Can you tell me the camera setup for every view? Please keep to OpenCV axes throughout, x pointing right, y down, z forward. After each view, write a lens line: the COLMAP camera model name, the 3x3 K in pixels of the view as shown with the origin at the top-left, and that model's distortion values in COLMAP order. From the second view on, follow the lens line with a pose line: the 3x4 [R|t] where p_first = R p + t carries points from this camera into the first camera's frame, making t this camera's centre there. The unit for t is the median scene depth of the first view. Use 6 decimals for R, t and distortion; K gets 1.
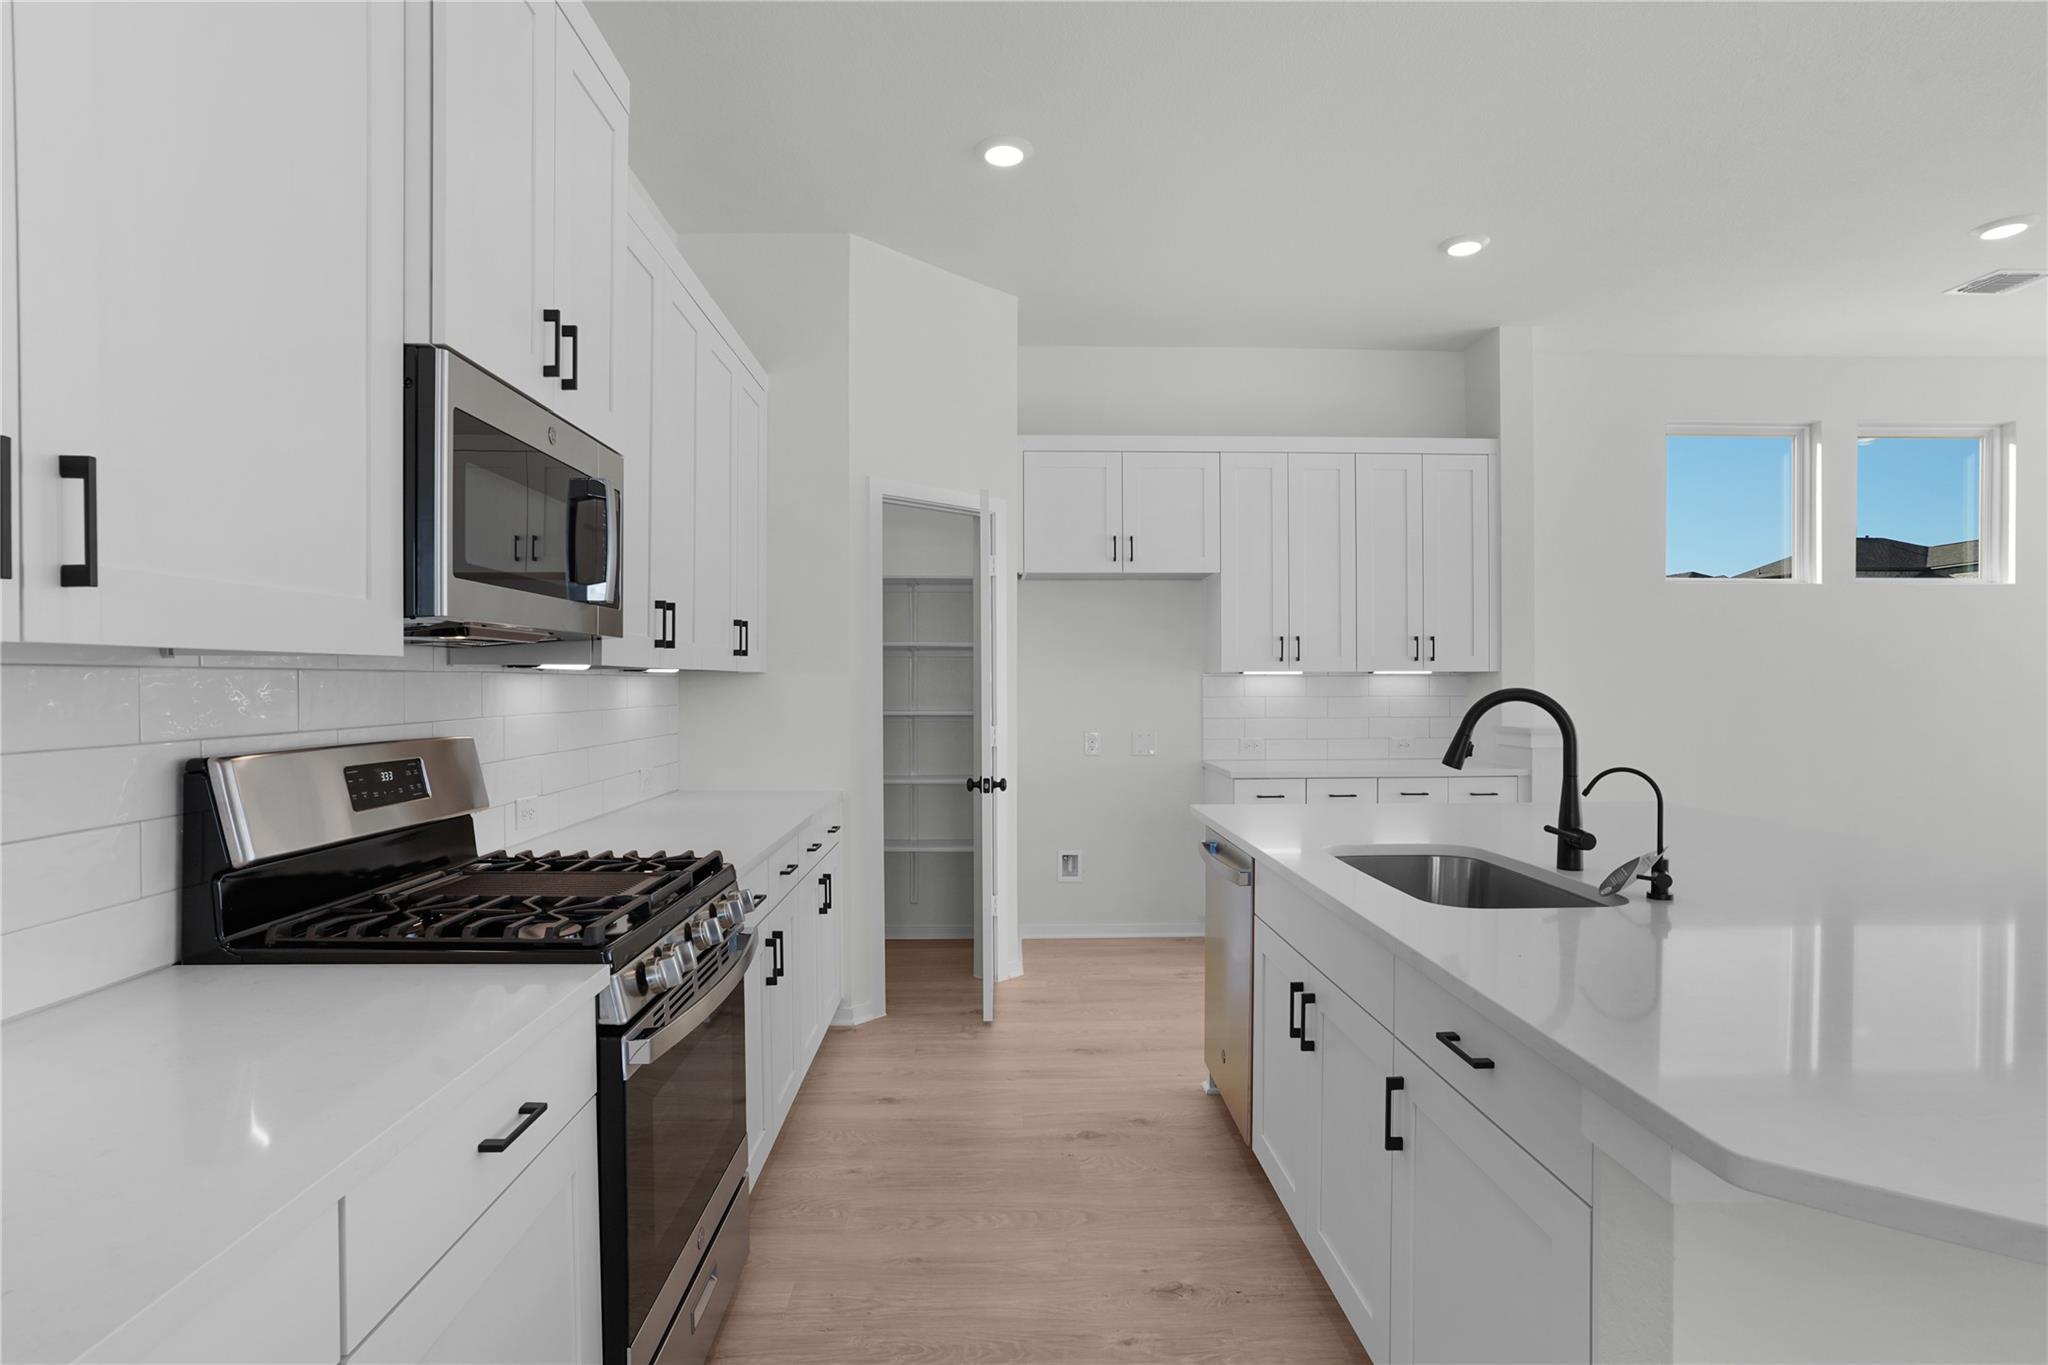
lens RADIAL K [[1004.4, 0, 1026.9], [0, 1004.4, 667.5], [0, 0, 1]] dist [0.002027, 0.002586]
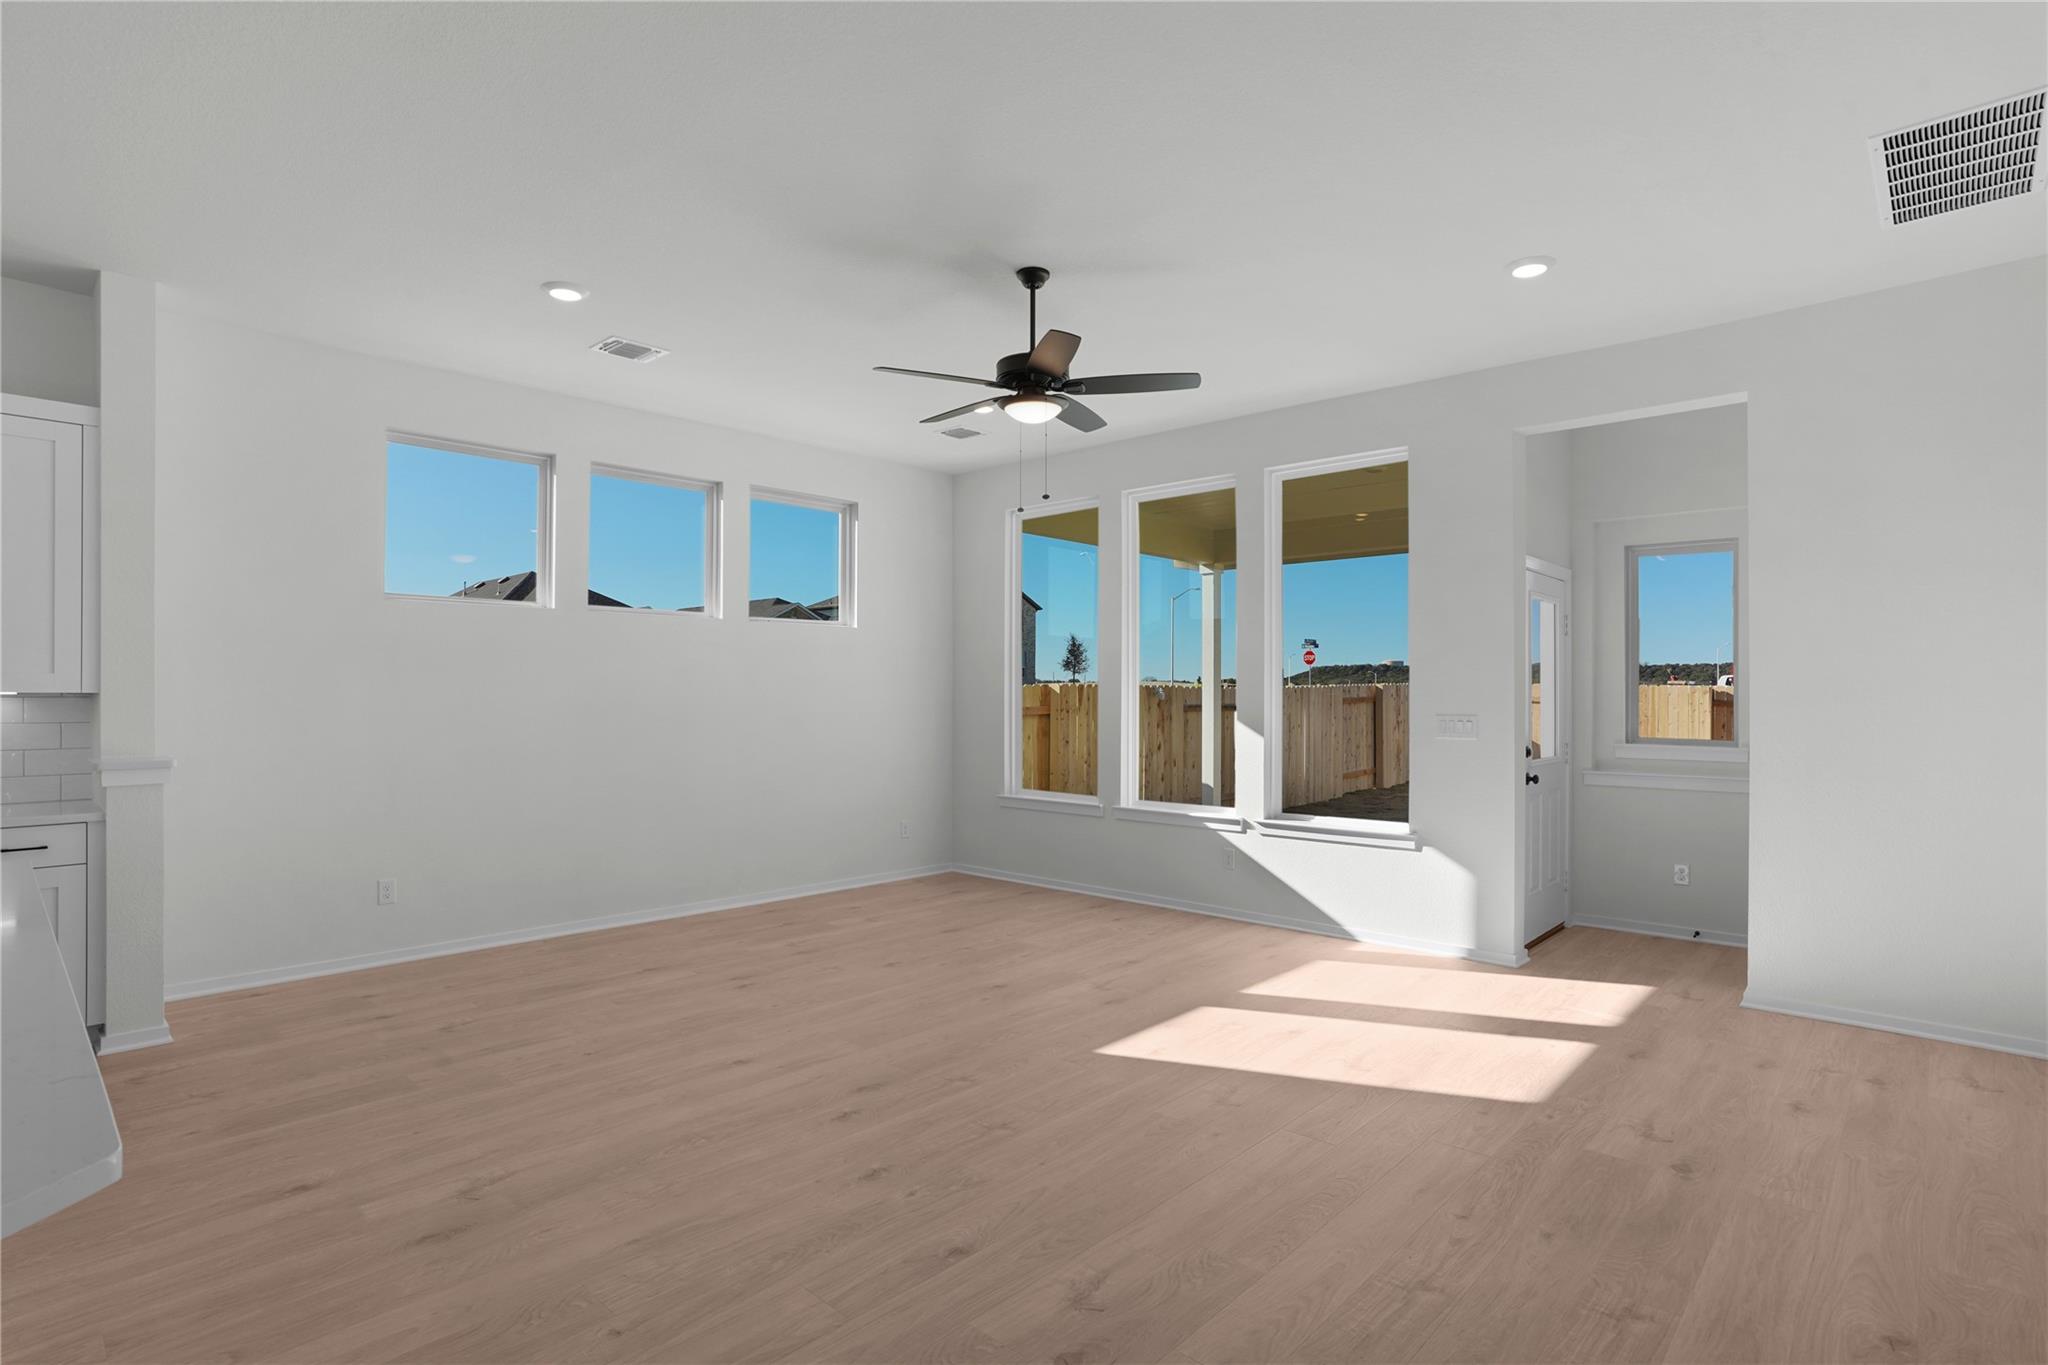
lens RADIAL K [[1004.4, 0, 1020.6], [0, 1004.4, 697.0], [0, 0, 1]] dist [0.002027, 0.002586]
pose [[0.710127, -0.002526, 0.704069, 0.300023], [0.007646, 0.999962, -0.004125, 0.010661], [-0.704032, 0.008313, 0.710119, -0.071942]]
